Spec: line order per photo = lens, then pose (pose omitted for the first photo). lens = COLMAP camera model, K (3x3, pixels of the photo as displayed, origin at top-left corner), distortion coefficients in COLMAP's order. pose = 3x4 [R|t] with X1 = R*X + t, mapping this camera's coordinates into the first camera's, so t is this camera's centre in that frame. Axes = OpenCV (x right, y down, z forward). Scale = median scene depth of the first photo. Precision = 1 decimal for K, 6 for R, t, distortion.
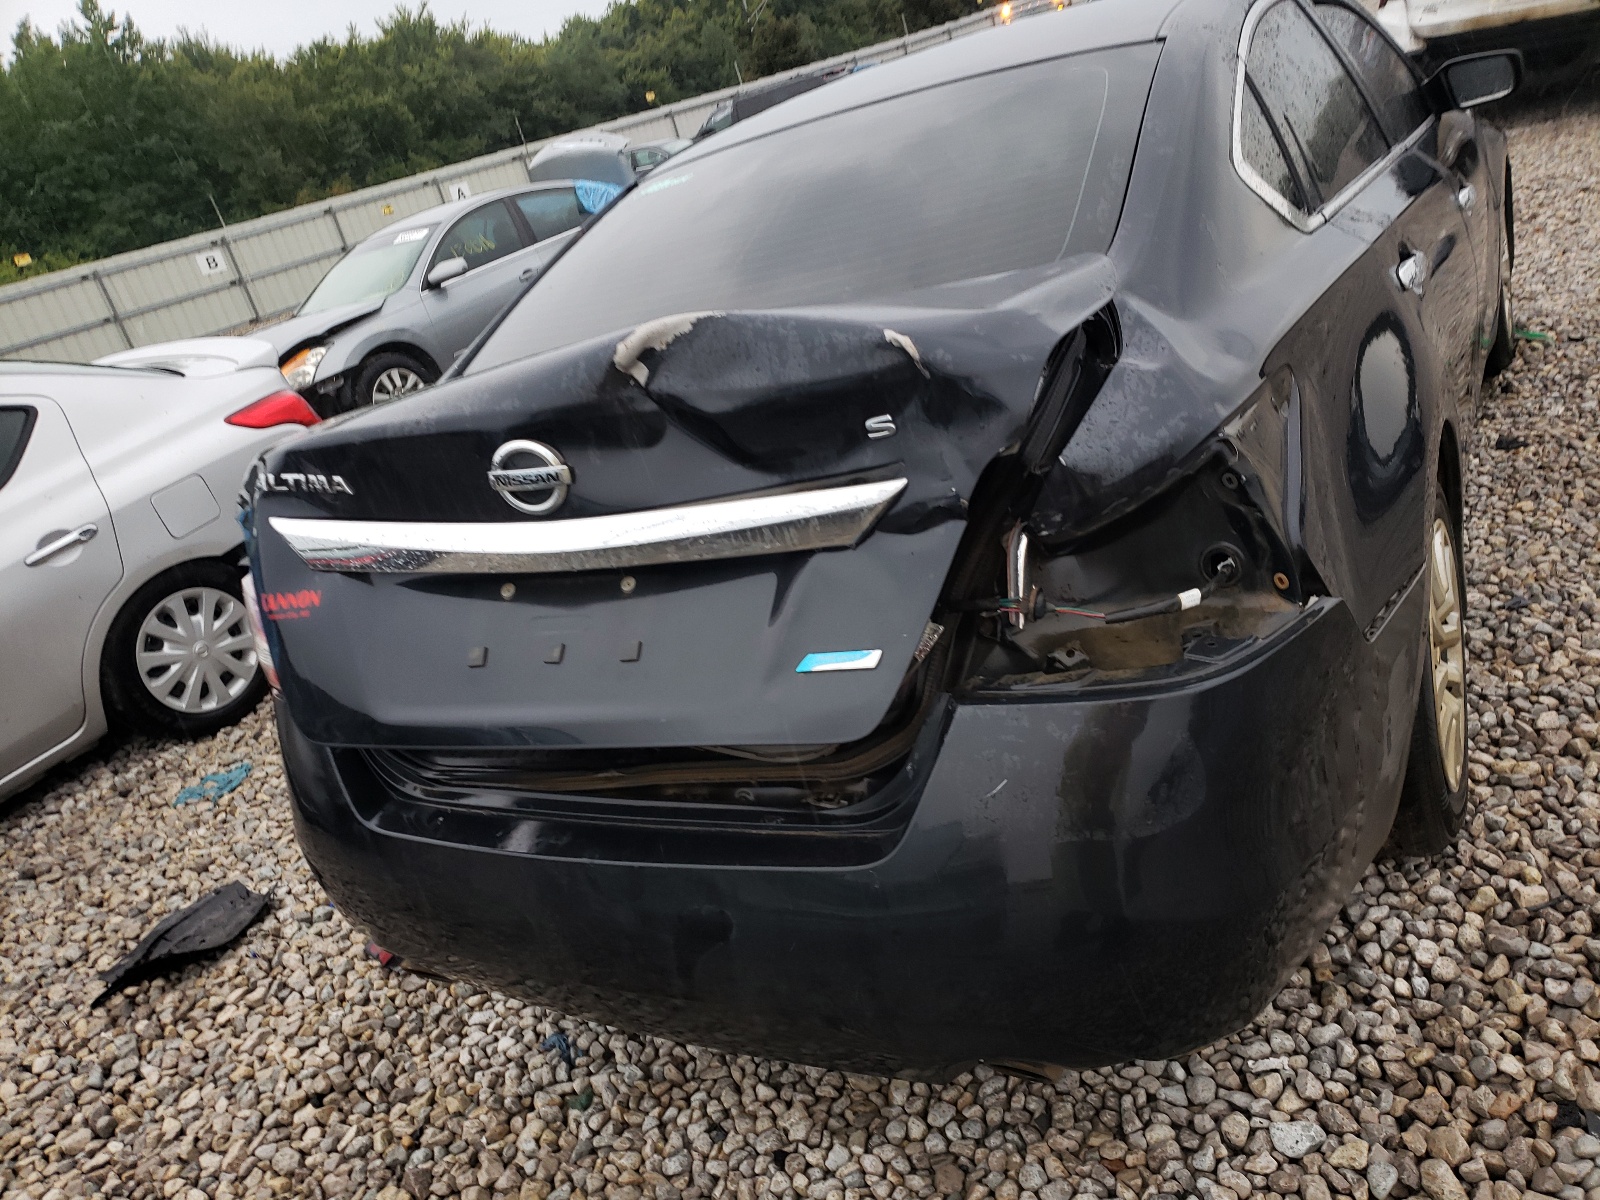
lens RADIAL K [[1173.9, 0, 800.0], [0, 1173.9, 600.0], [0, 0, 1]] dist [0.002585, 0.000999]
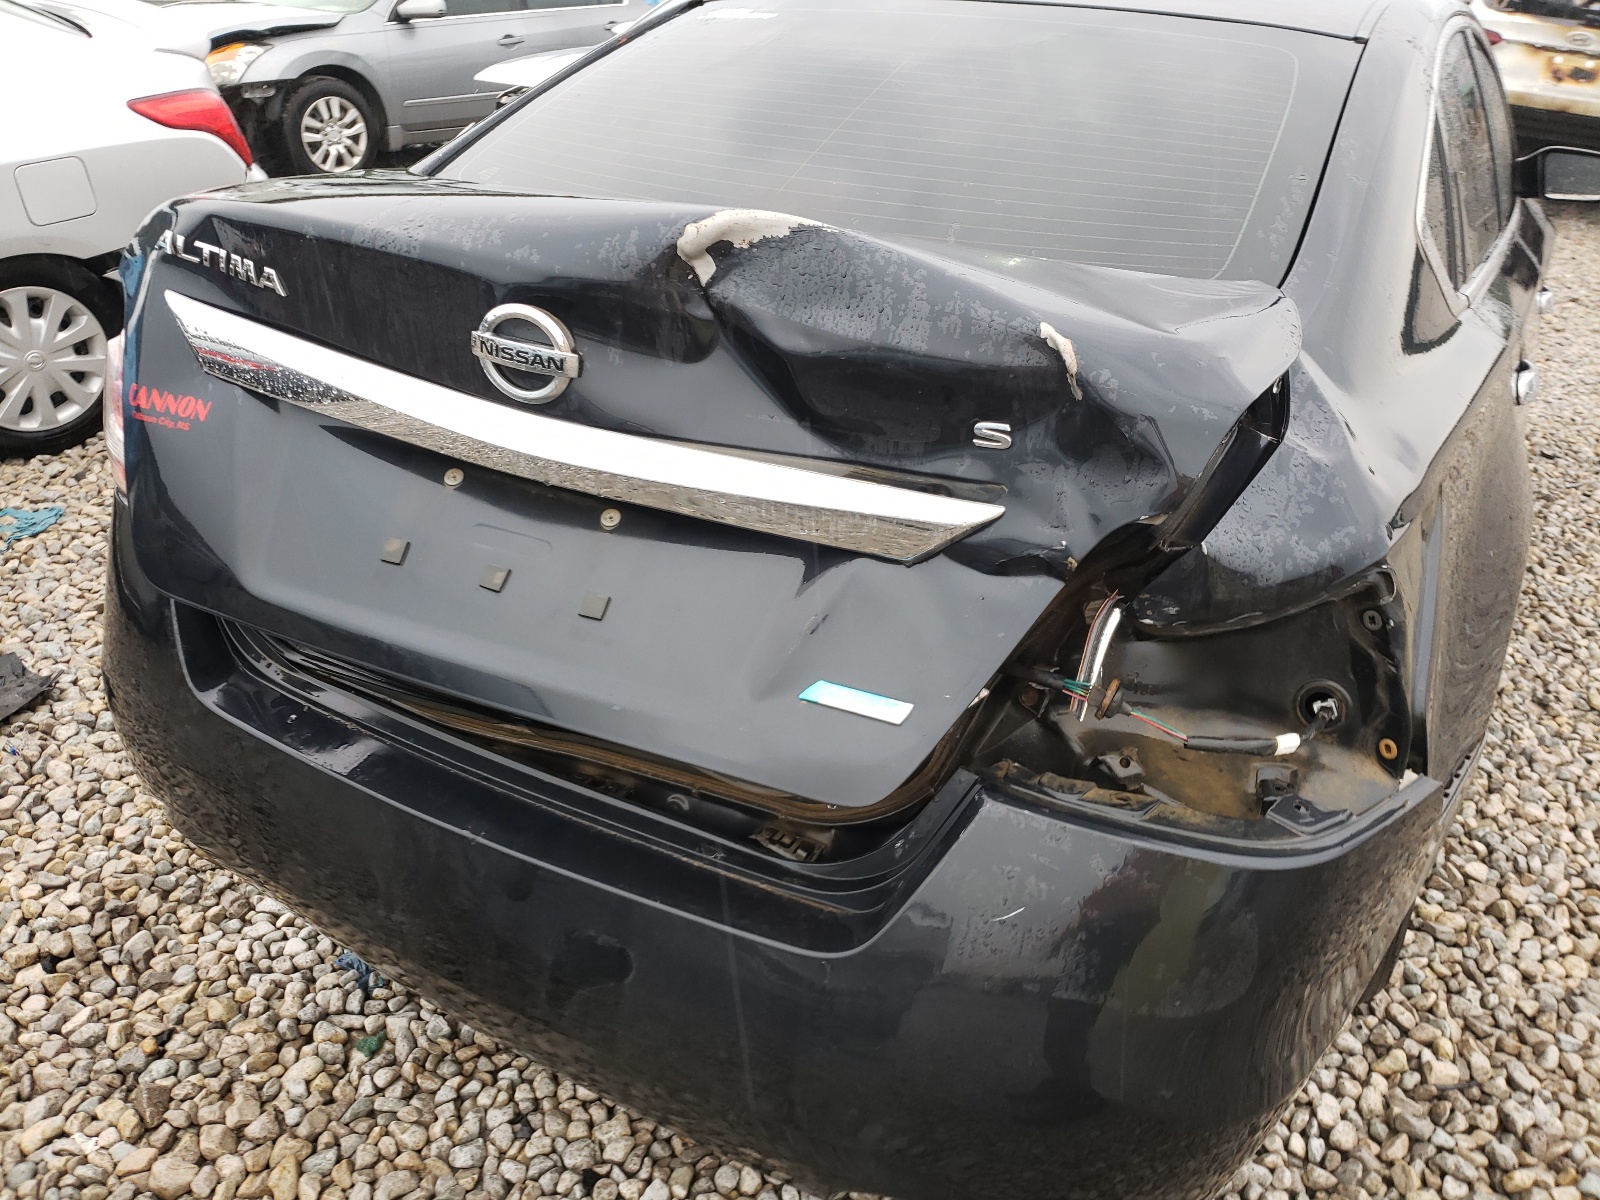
lens RADIAL K [[1229.6, 0, 835.2], [0, 1229.6, 598.3], [0, 0, 1]] dist [-0.007273, 0.031810]
pose [[0.955274, 0.267582, 0.125904, -0.063926], [-0.277154, 0.958584, 0.065594, -0.040441], [-0.103138, -0.097555, 0.989872, 0.109986]]
